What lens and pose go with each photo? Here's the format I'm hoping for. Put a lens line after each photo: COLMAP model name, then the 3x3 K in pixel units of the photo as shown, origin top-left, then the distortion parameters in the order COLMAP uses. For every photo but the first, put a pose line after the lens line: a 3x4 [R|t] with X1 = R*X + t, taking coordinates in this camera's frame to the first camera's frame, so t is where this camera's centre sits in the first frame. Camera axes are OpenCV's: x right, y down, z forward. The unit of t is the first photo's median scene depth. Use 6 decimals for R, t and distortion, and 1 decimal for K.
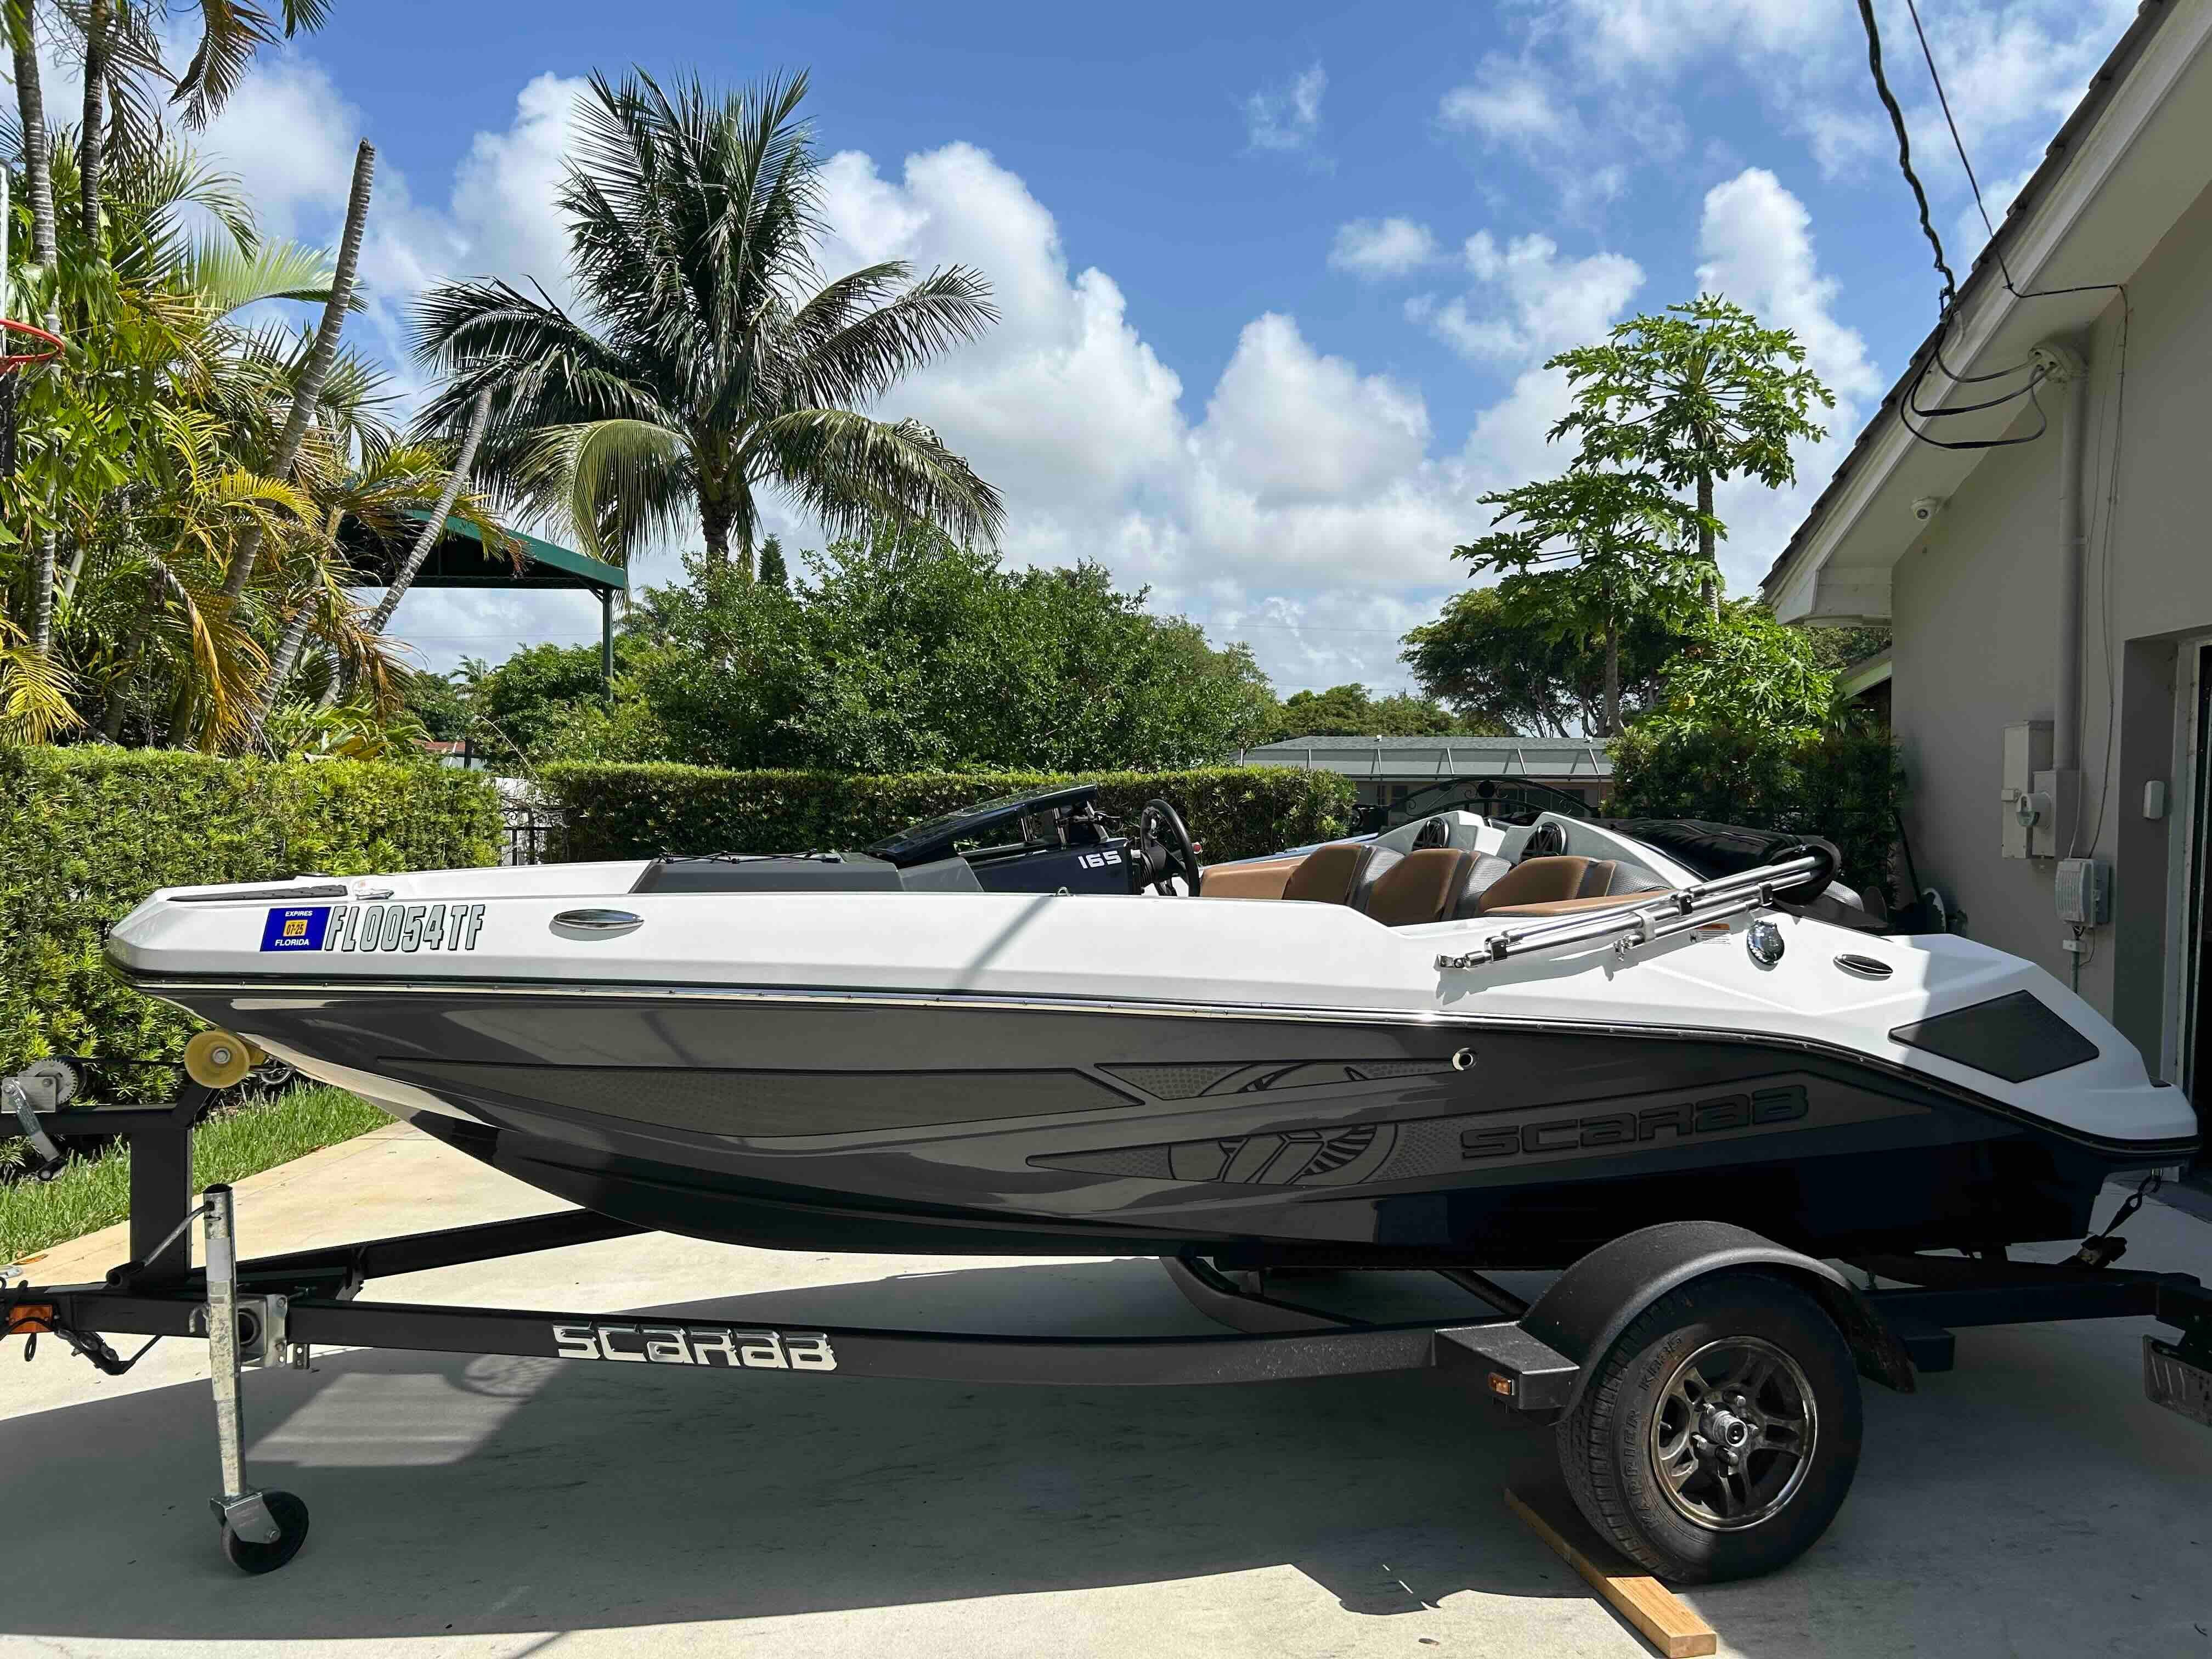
lens RADIAL K [[1663.1, 0, 1099.6], [0, 1663.1, 853.5], [0, 0, 1]] dist [0.056611, -0.059241]
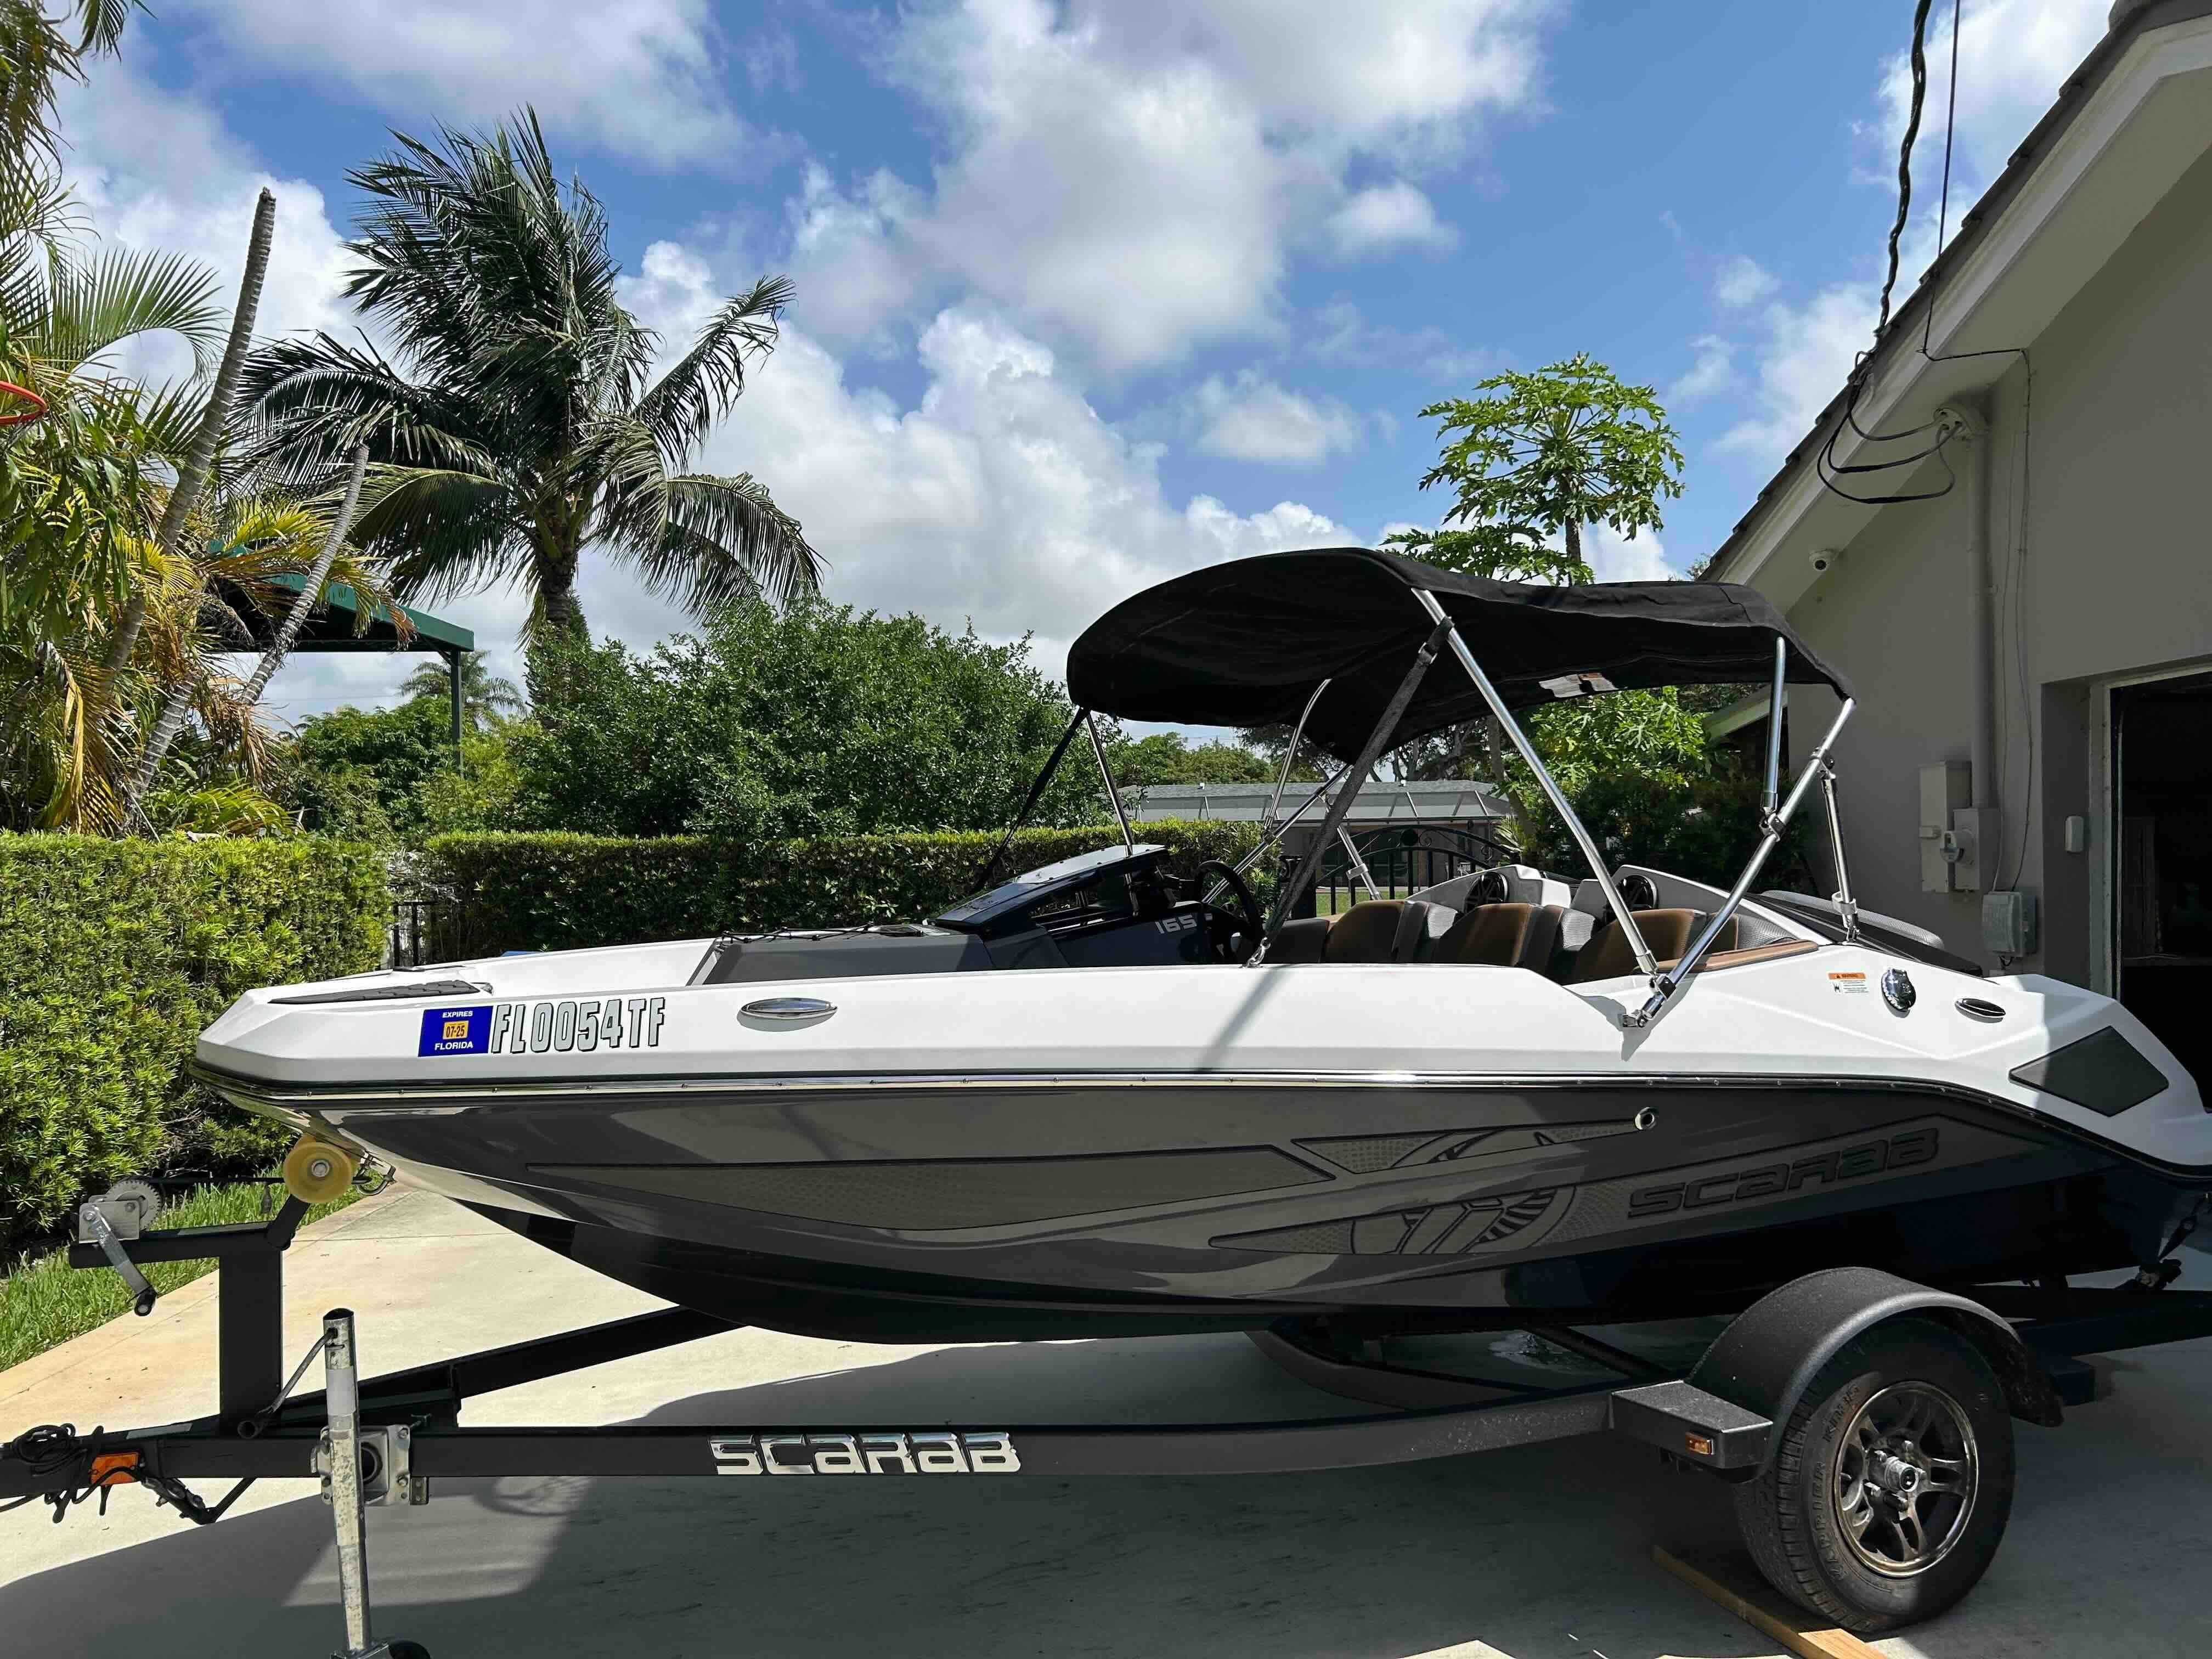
lens RADIAL K [[1668.1, 0, 1071.4], [0, 1668.1, 864.2], [0, 0, 1]] dist [0.040073, -0.030615]
pose [[0.994590, -0.027004, 0.100304, -0.199679], [0.029463, 0.999299, -0.023115, -0.014014], [-0.099610, 0.025945, 0.994688, 0.031939]]
